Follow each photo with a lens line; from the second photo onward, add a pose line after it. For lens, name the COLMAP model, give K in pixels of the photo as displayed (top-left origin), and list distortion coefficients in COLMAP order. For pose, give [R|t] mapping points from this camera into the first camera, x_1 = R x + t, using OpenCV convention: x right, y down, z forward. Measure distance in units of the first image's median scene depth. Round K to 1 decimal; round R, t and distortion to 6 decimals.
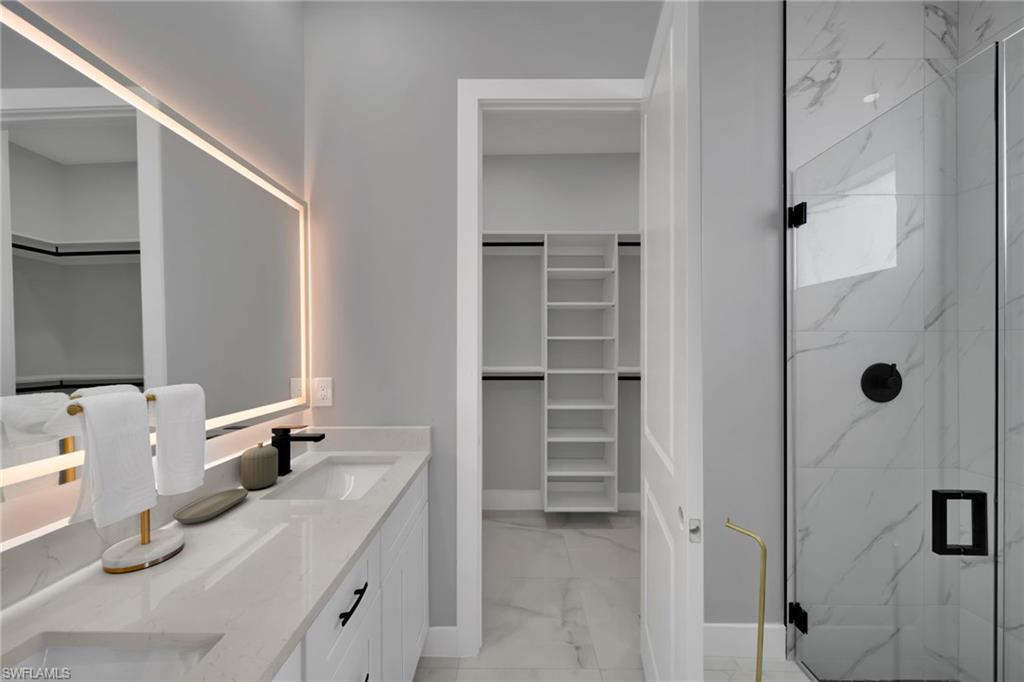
lens RADIAL K [[354.6, 0, 512.4], [0, 354.6, 341.7], [0, 0, 1]] dist [-0.012316, 0.003163]
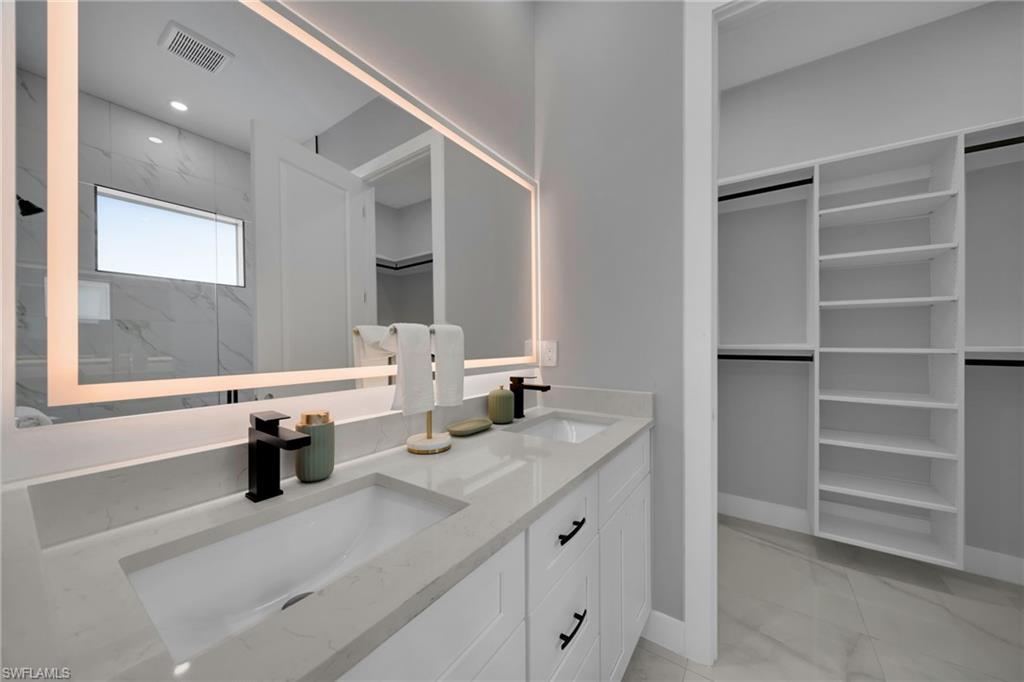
lens RADIAL K [[359.2, 0, 512.0], [0, 359.2, 341.0], [0, 0, 1]] dist [-0.002405, -0.000227]
pose [[0.820972, -0.000053, -0.570969, -0.001148], [0.001400, 0.999997, 0.001920, 0.097616], [0.570967, -0.002376, 0.820969, 0.026292]]
